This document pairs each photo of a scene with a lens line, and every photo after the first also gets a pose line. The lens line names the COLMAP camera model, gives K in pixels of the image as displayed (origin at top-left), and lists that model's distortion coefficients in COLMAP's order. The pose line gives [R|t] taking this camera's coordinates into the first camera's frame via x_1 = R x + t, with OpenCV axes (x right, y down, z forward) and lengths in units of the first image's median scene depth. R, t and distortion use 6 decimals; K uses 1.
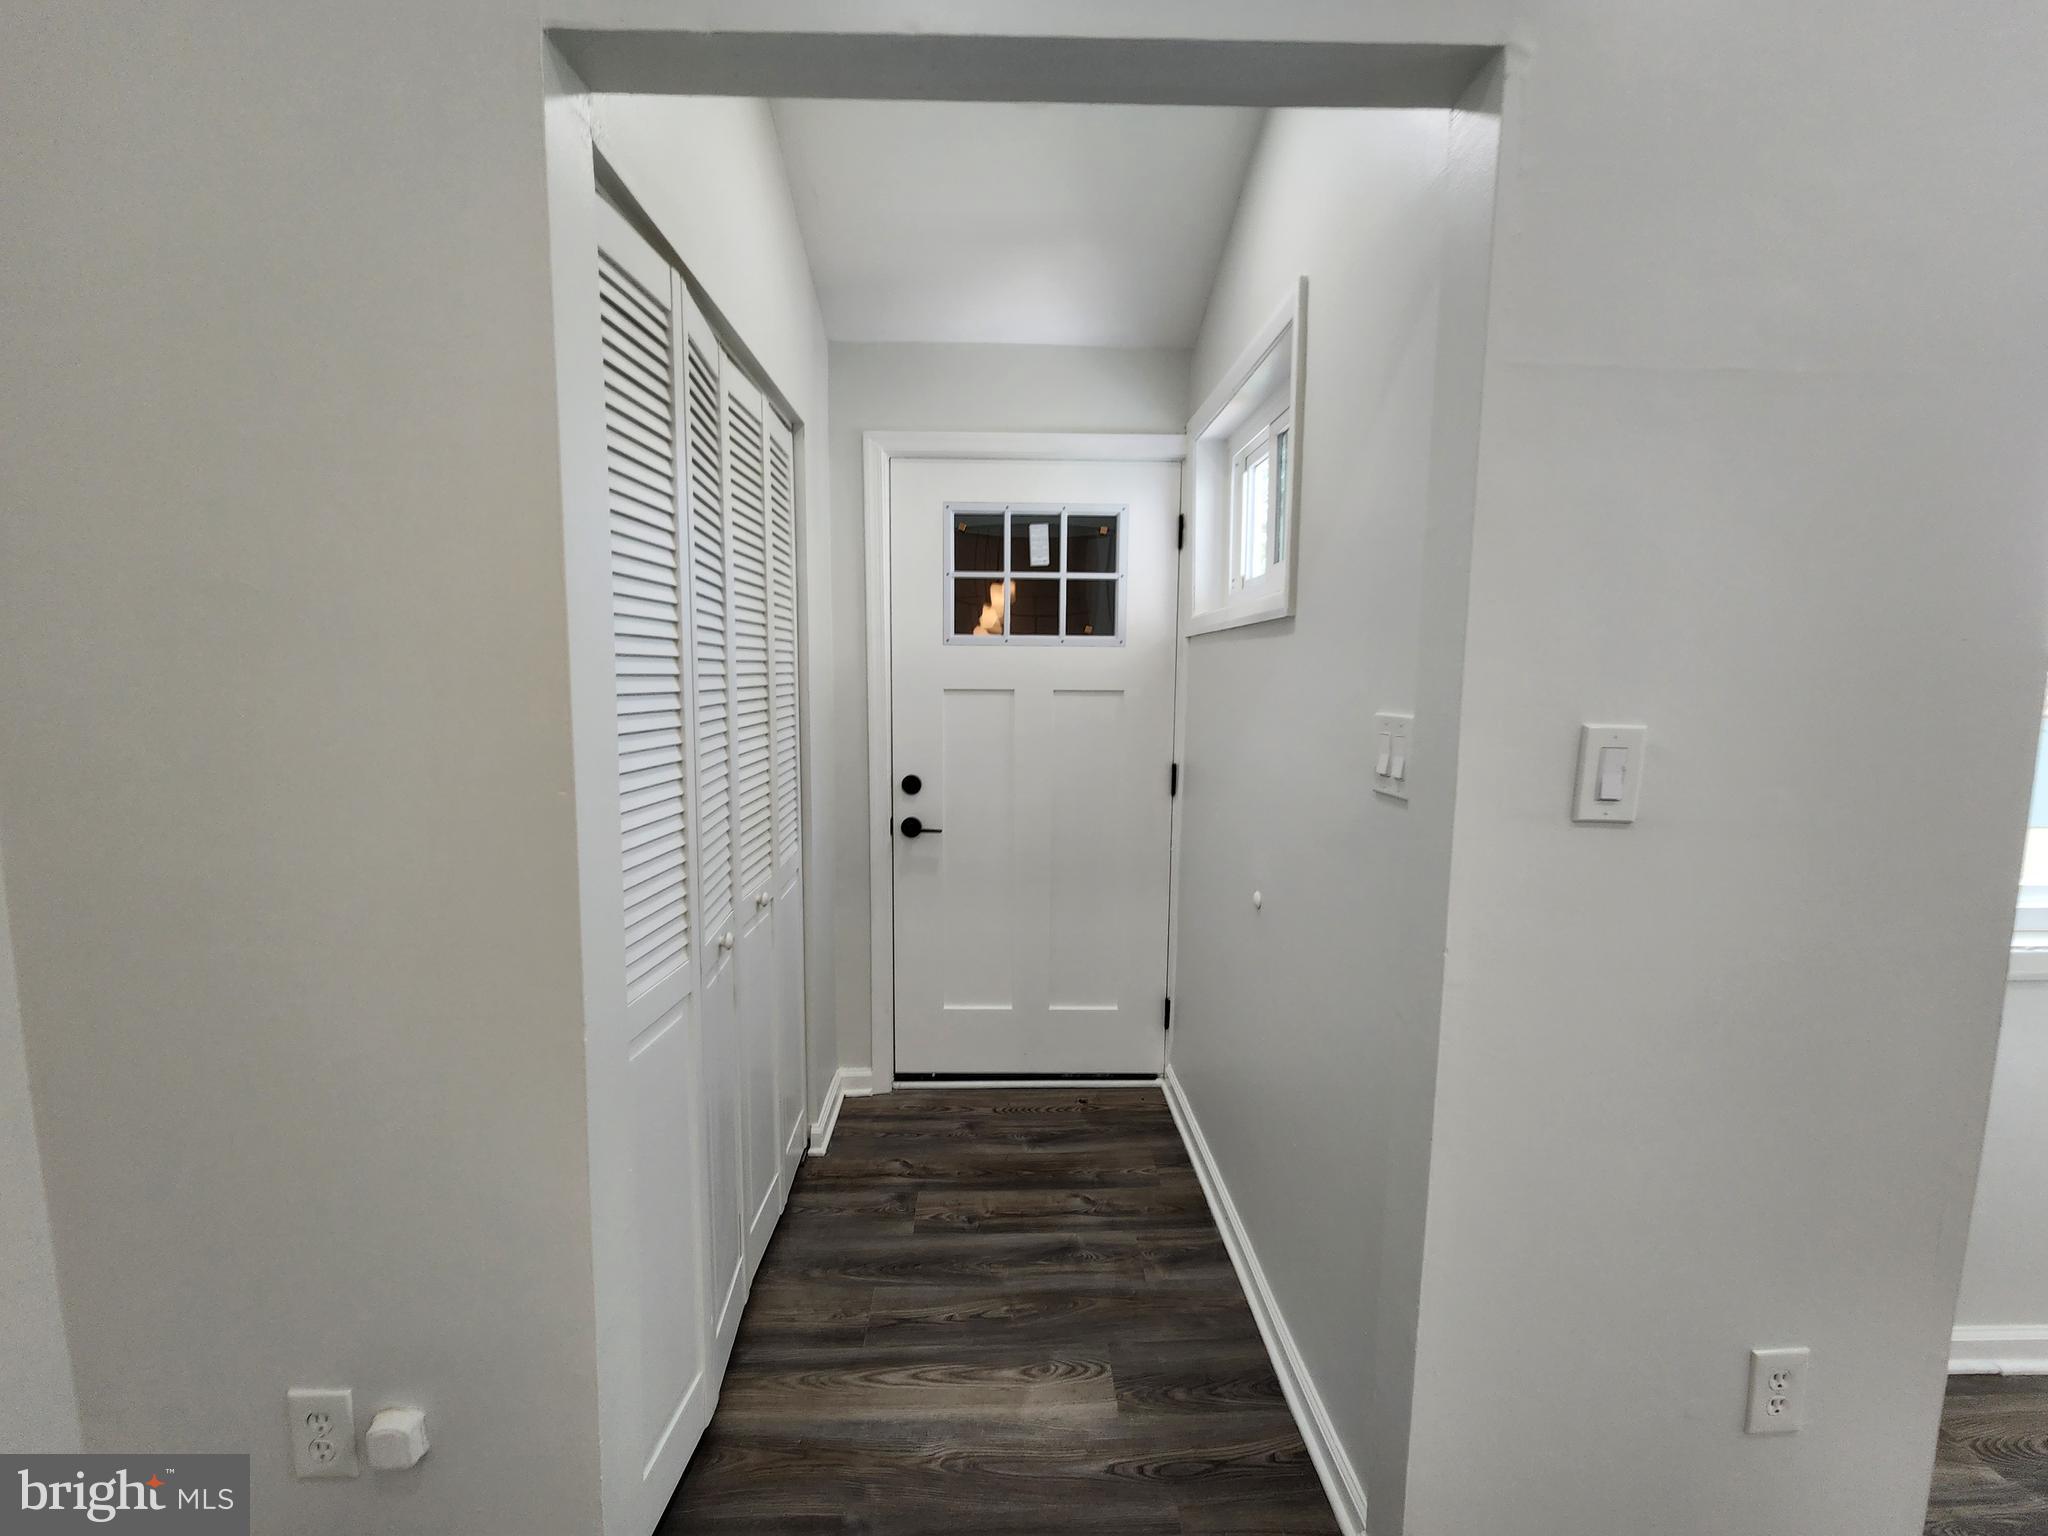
lens RADIAL K [[846.2, 0, 1024.3], [0, 846.2, 763.8], [0, 0, 1]] dist [0.001771, -0.001534]
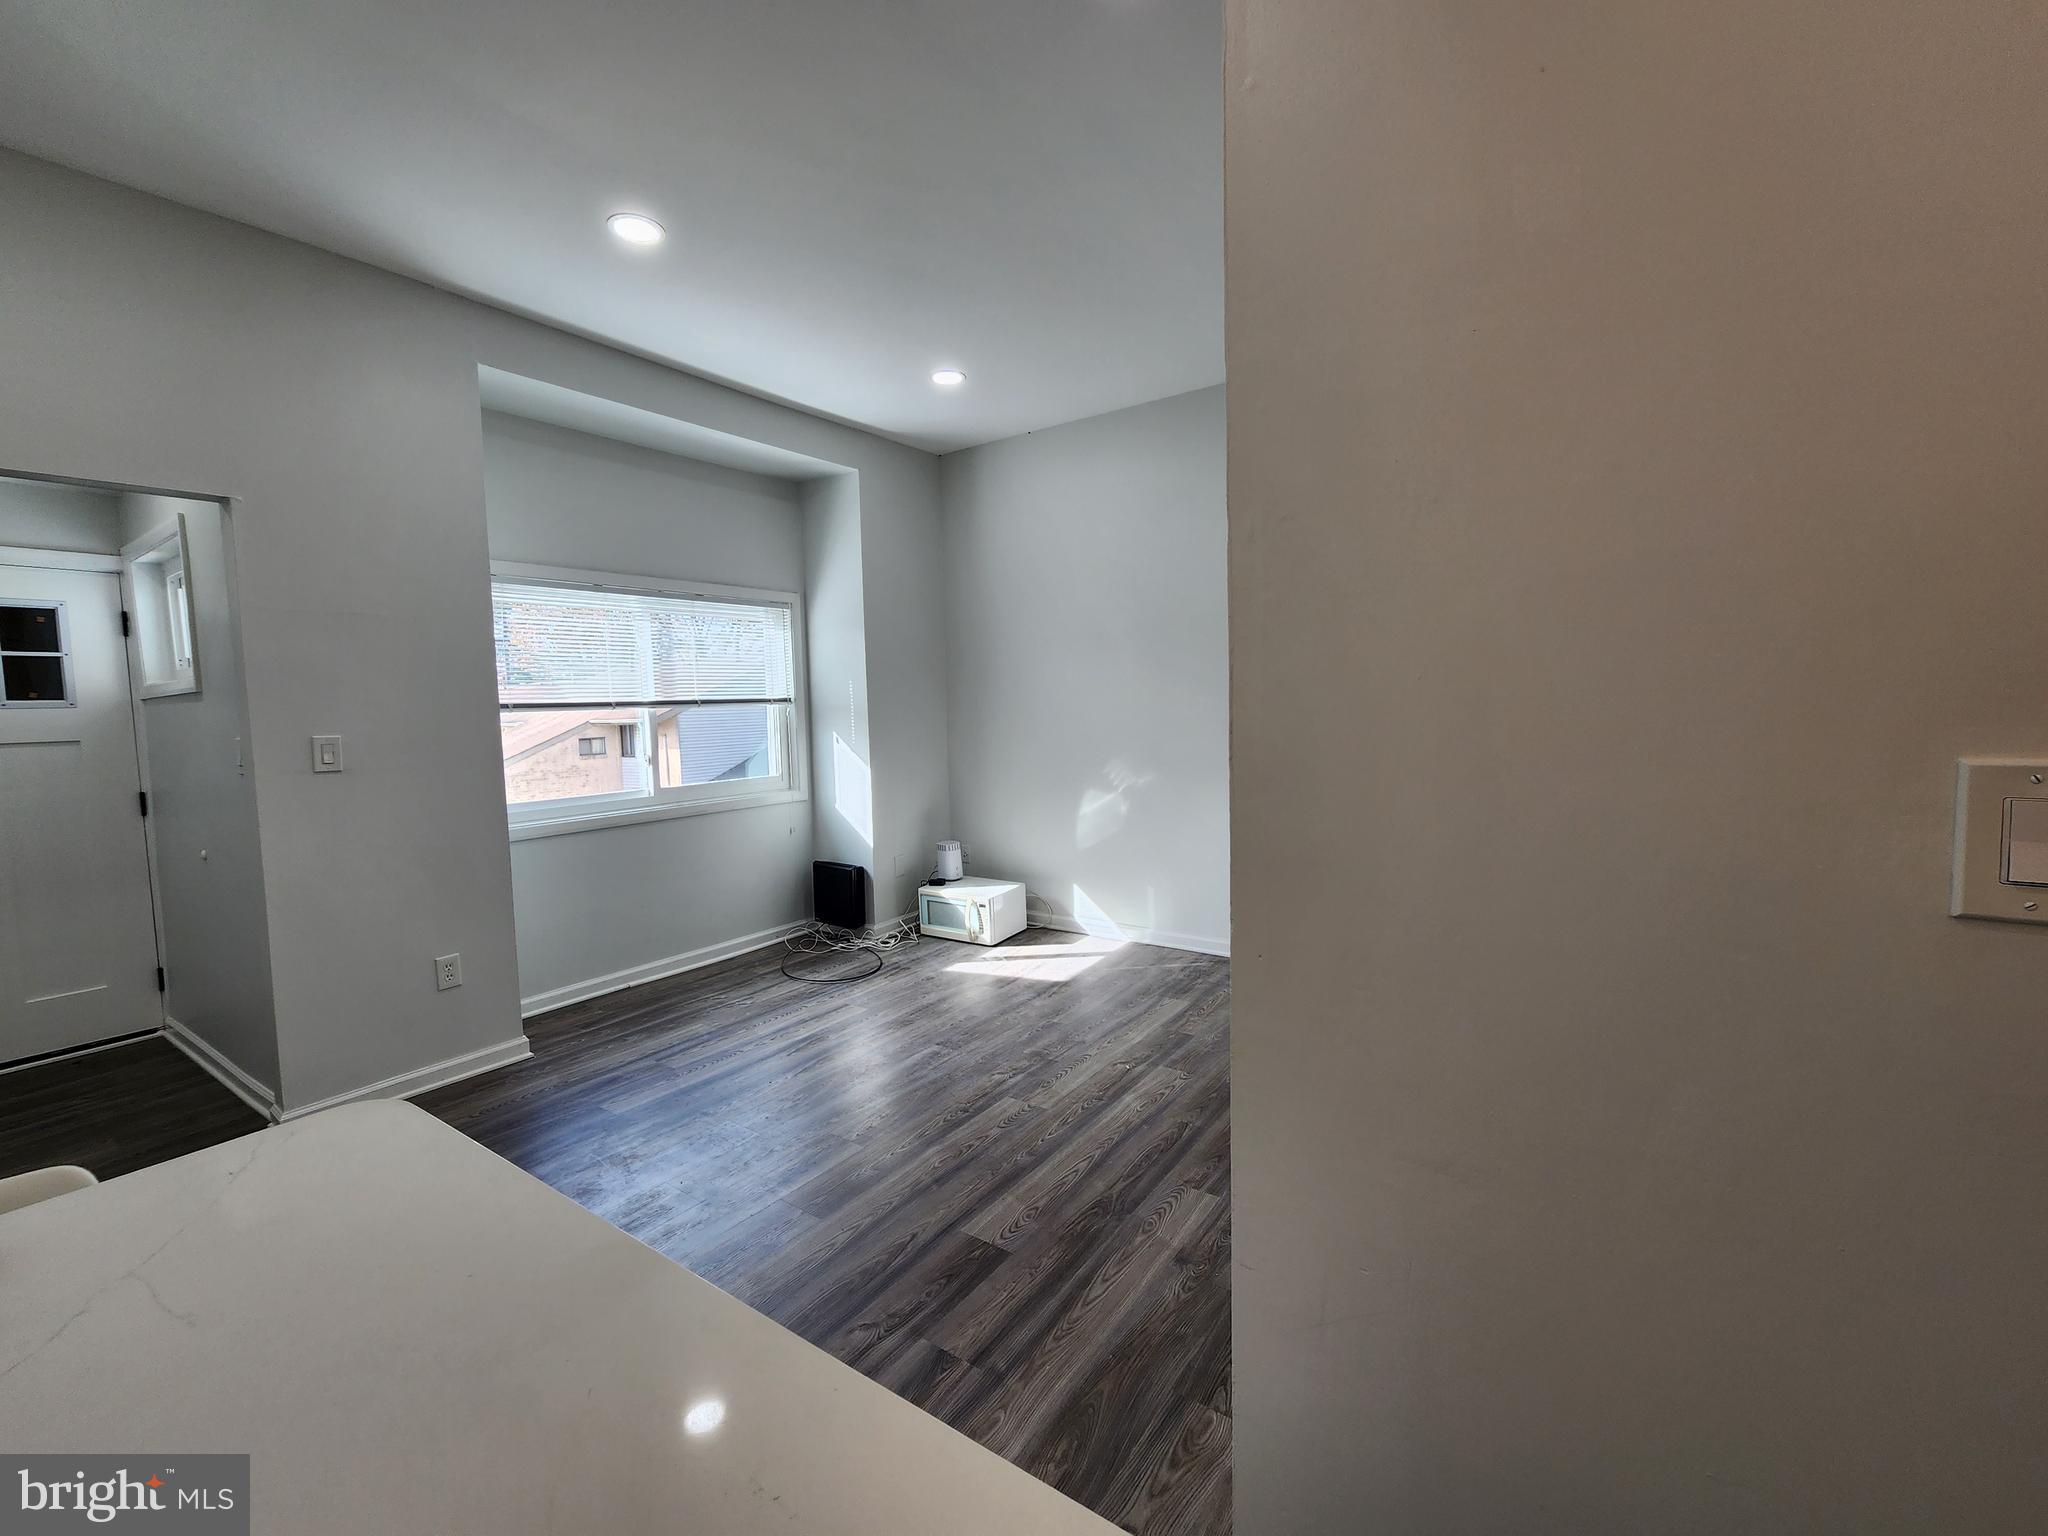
lens RADIAL K [[846.2, 0, 1029.8], [0, 846.2, 760.4], [0, 0, 1]] dist [0.001771, -0.001534]
pose [[0.592374, -0.081110, 0.801570, -0.065806], [0.122330, 0.992439, 0.010019, 0.113244], [-0.796322, 0.092121, 0.597817, -0.980031]]
